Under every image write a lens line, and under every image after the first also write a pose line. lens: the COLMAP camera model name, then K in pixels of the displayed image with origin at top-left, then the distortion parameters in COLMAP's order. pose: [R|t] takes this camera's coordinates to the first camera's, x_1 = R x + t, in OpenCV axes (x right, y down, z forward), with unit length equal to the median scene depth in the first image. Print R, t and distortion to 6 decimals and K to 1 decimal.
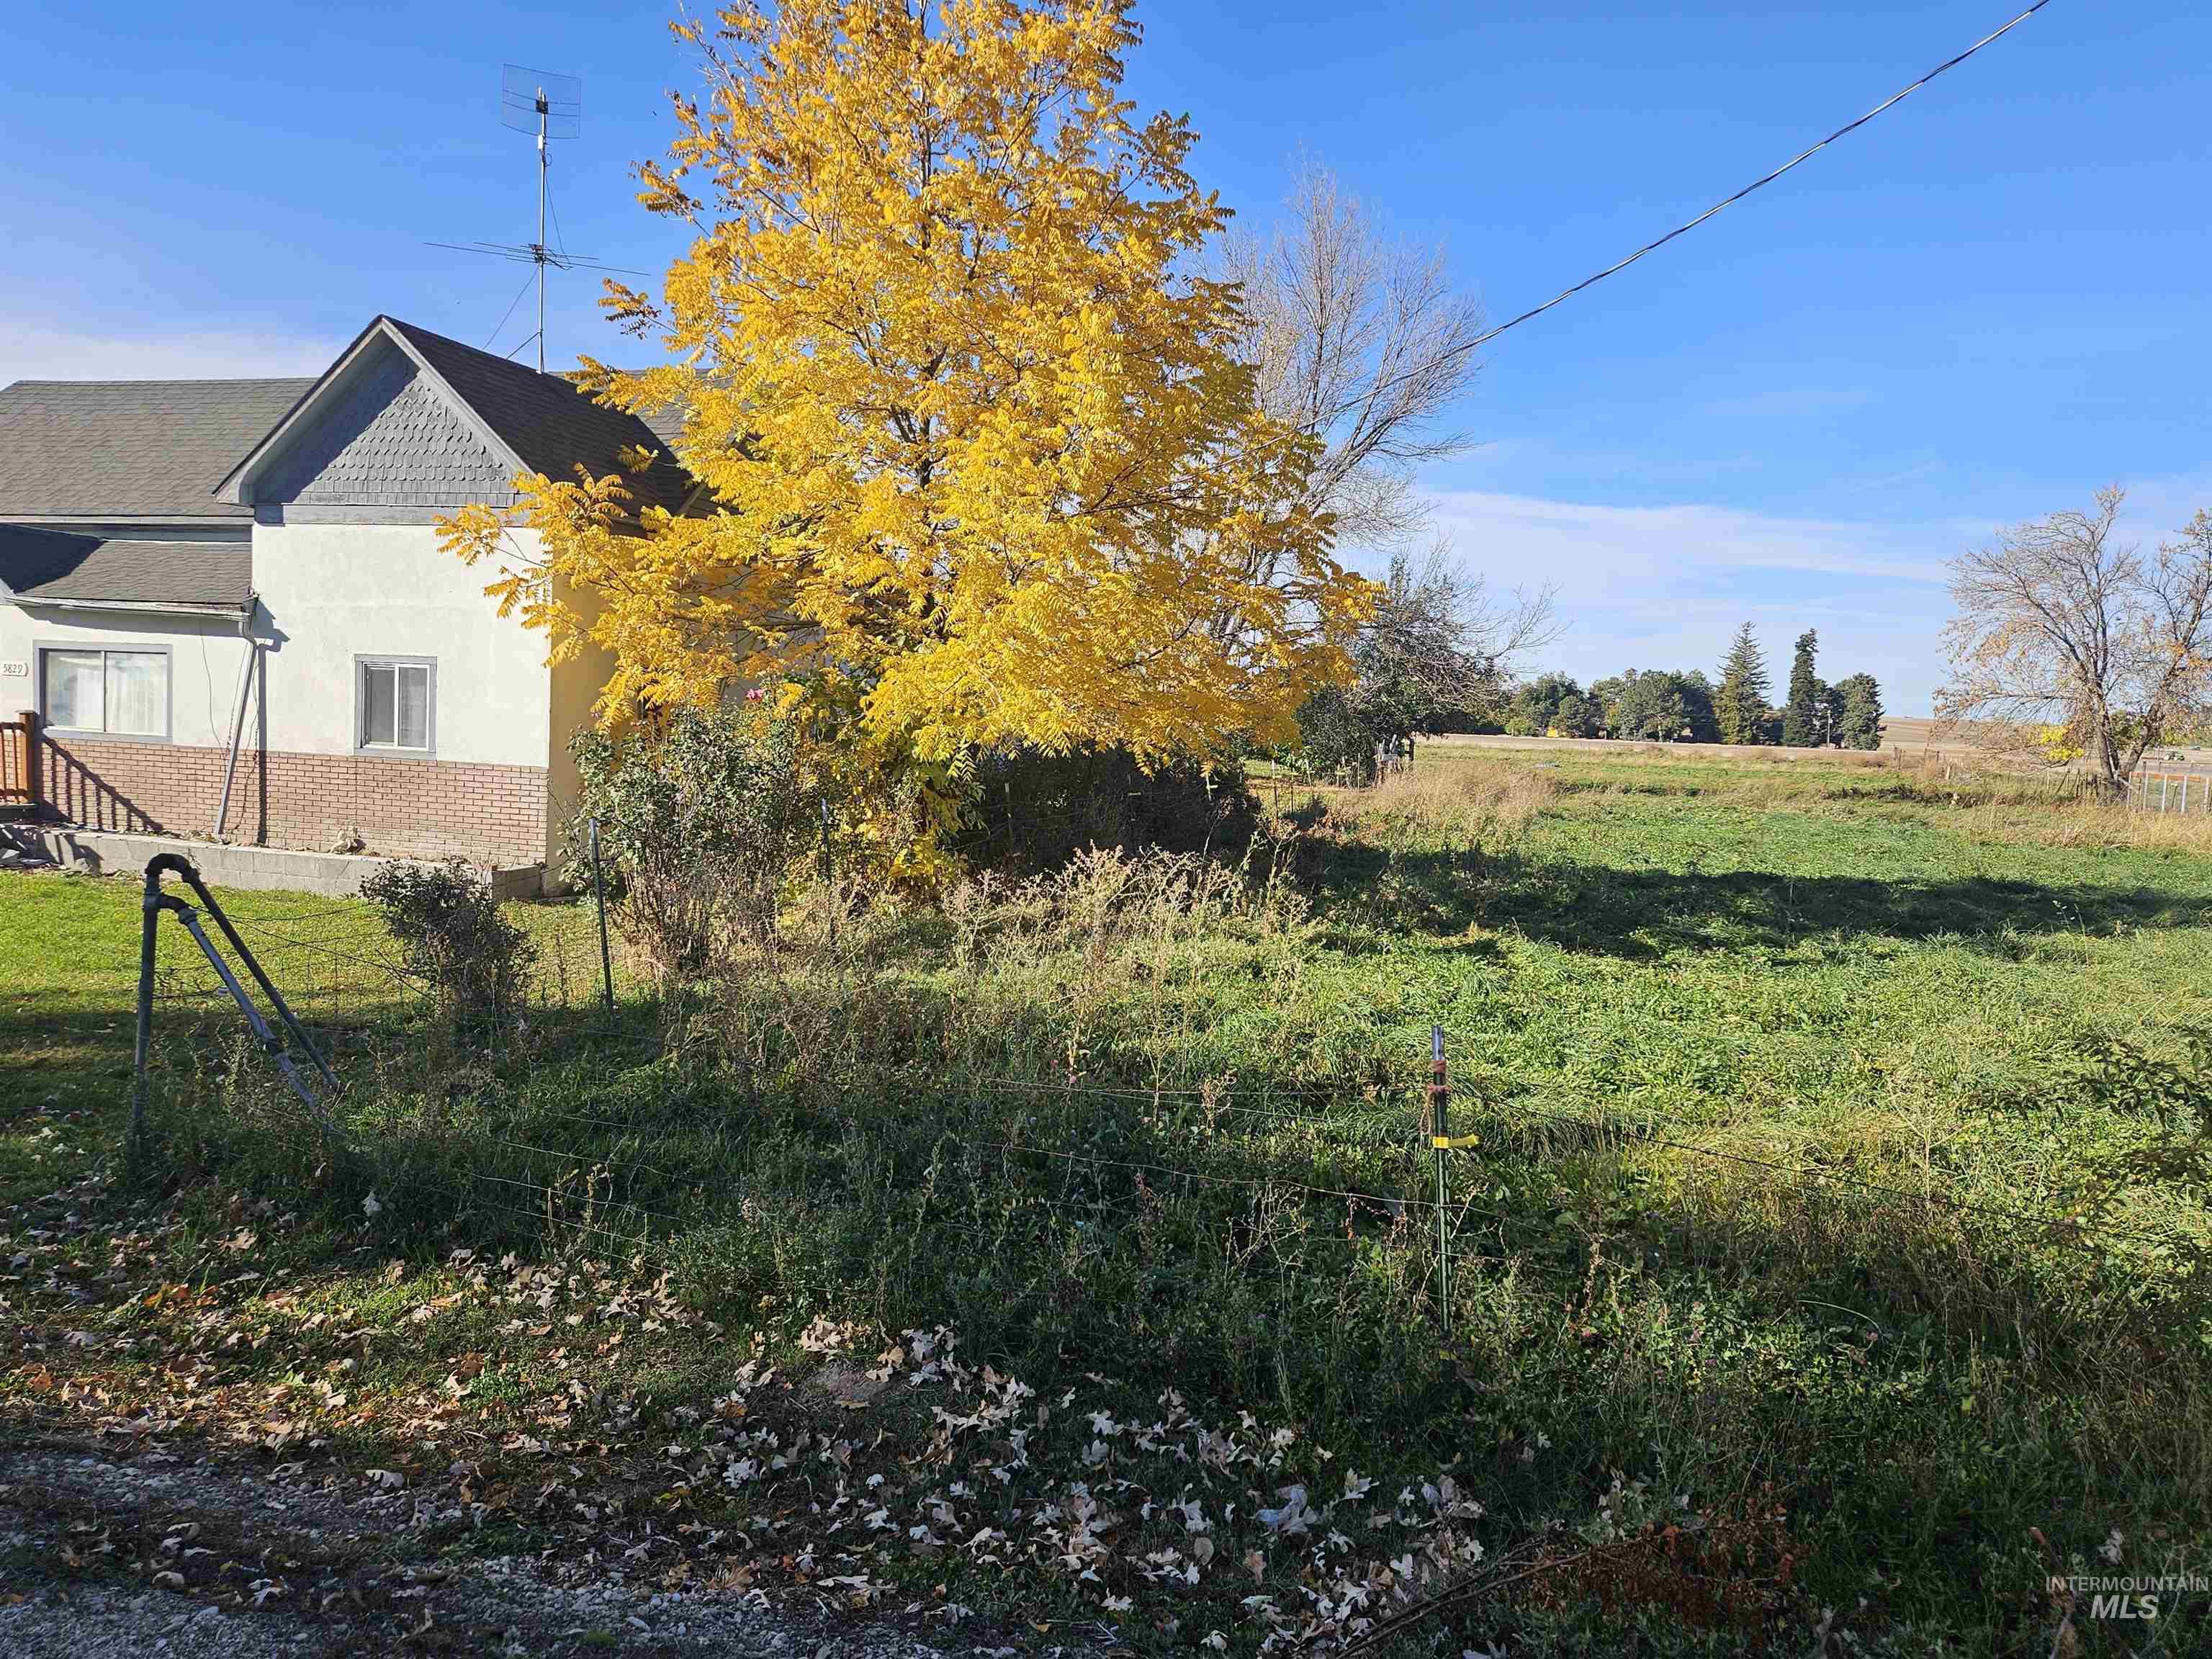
lens RADIAL K [[1546.0, 0, 1073.4], [0, 1546.0, 821.5], [0, 0, 1]] dist [0.077134, -0.059203]
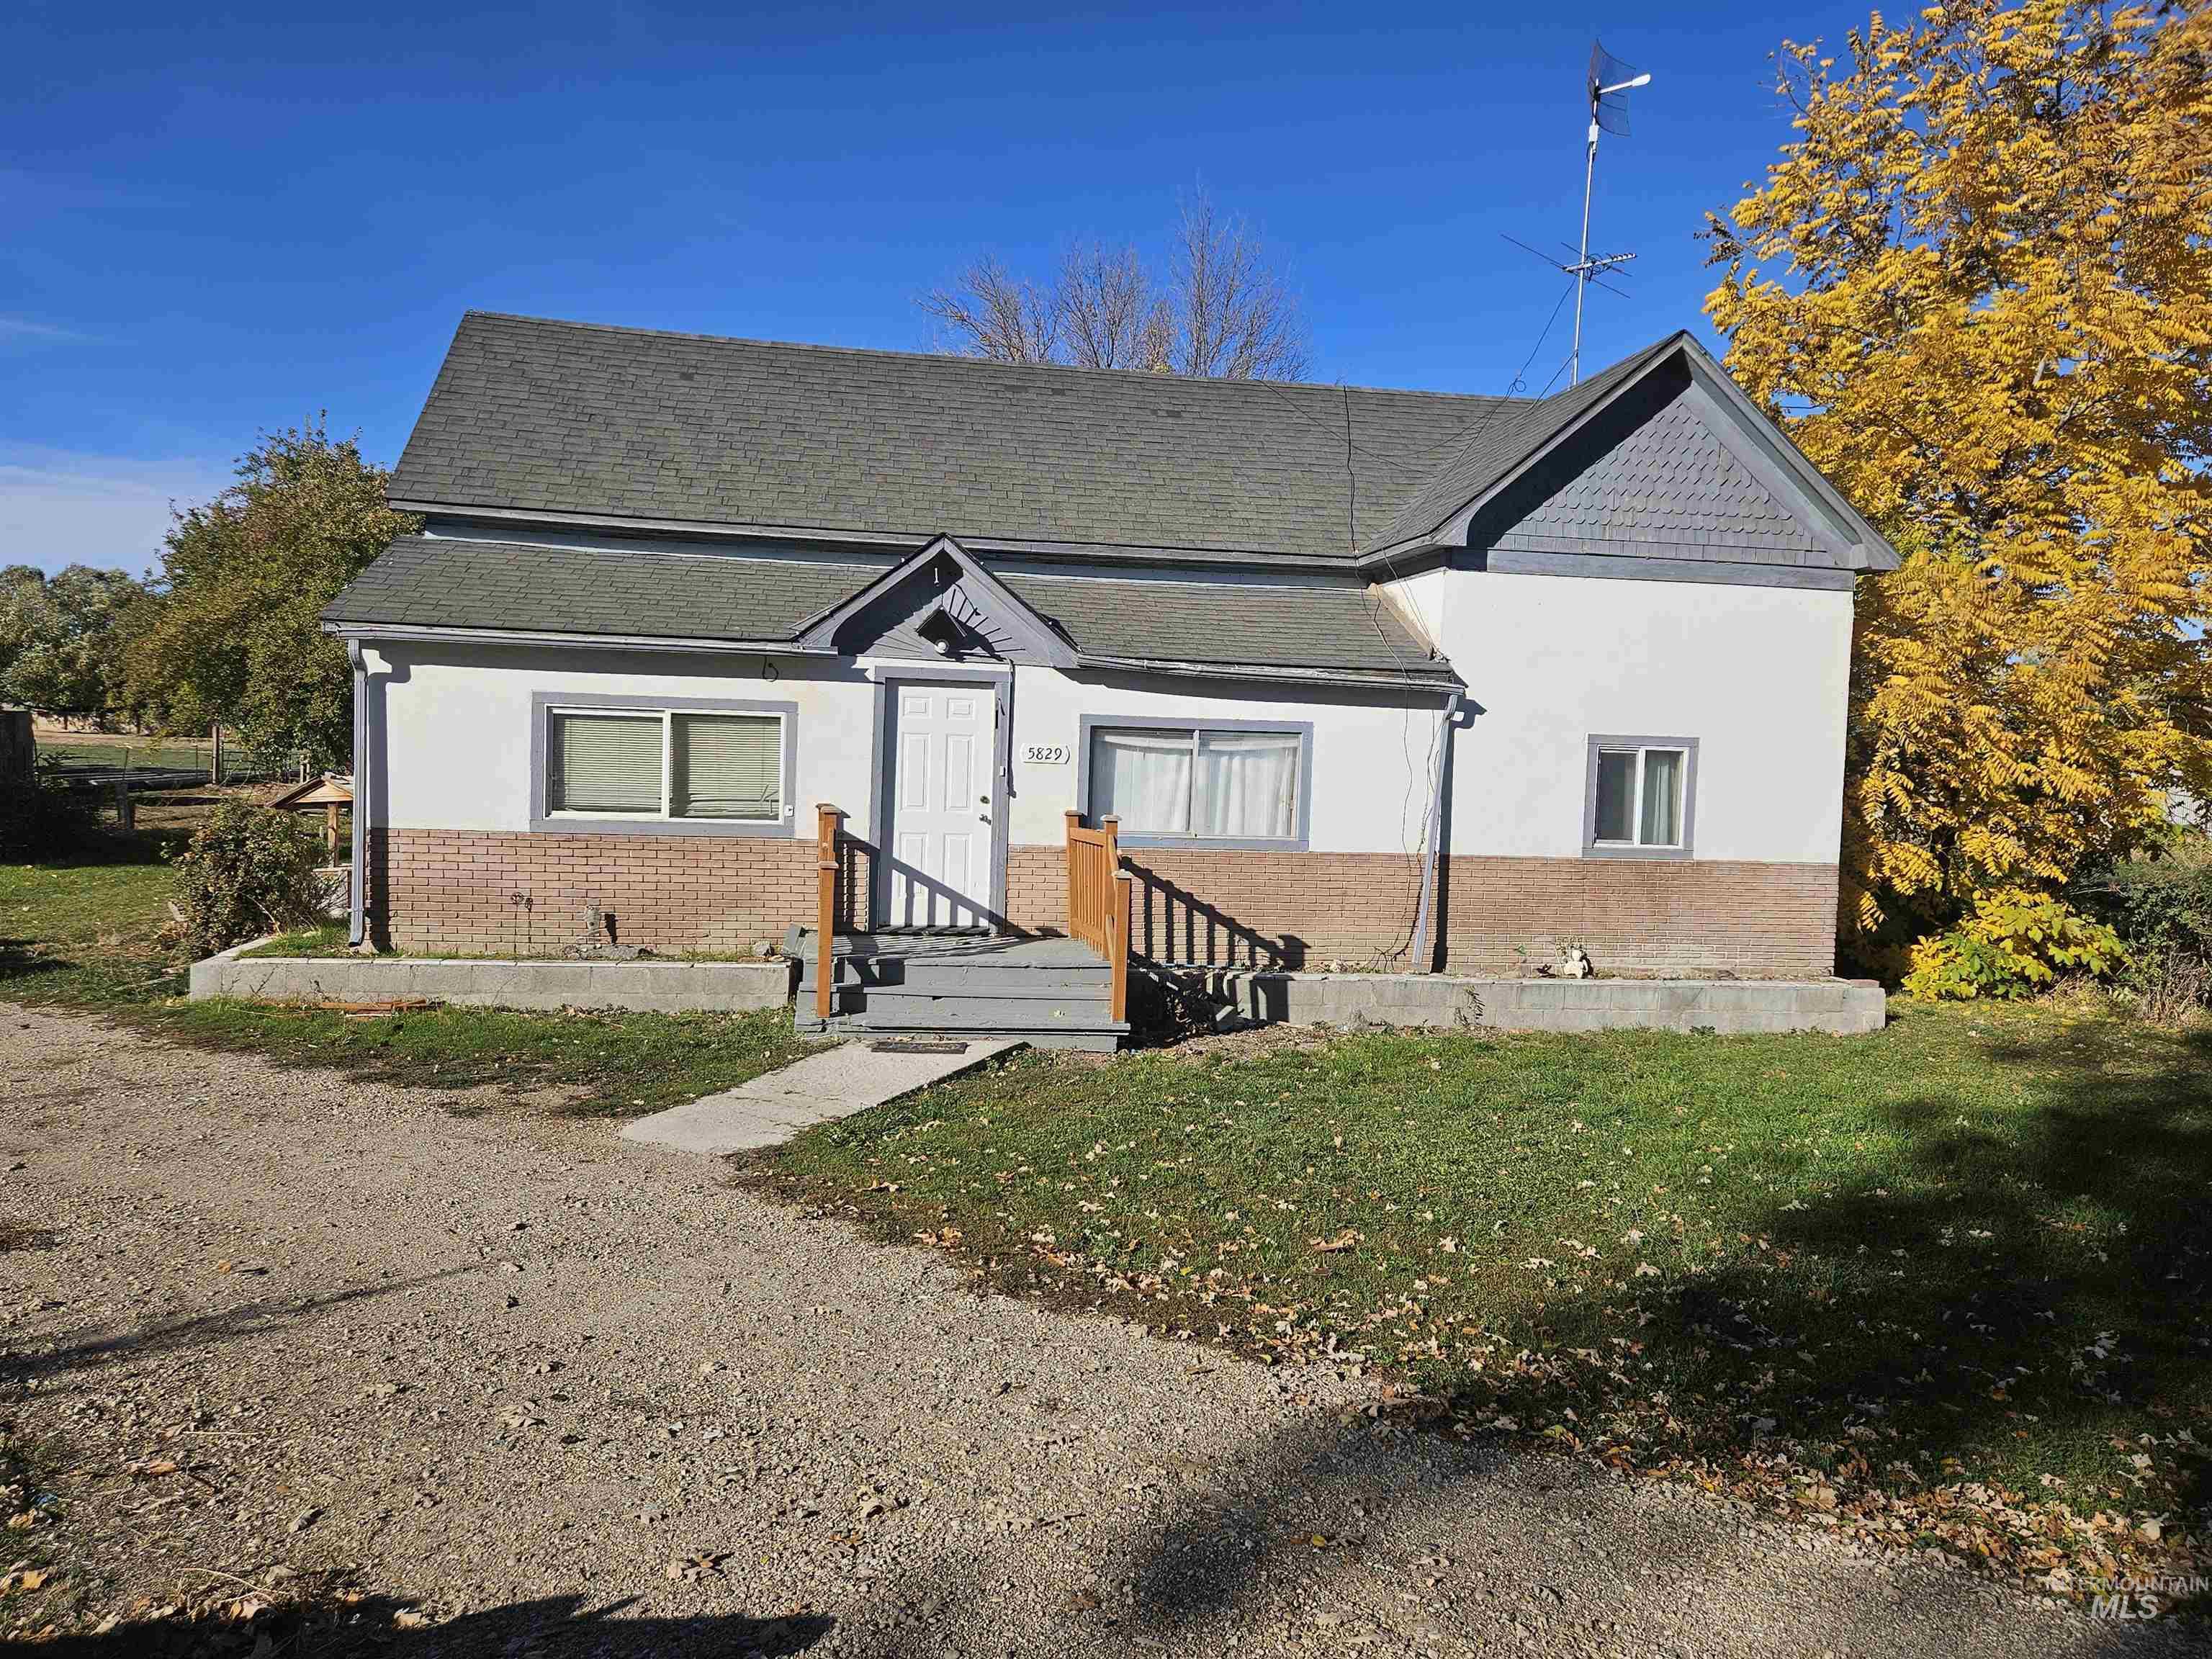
lens RADIAL K [[1546.0, 0, 1105.9], [0, 1546.0, 831.9], [0, 0, 1]] dist [0.077134, -0.059203]
pose [[0.885030, -0.036933, 0.464067, -1.074540], [0.036308, 0.999288, 0.010285, -0.073694], [-0.464116, 0.007747, 0.885740, 0.396007]]
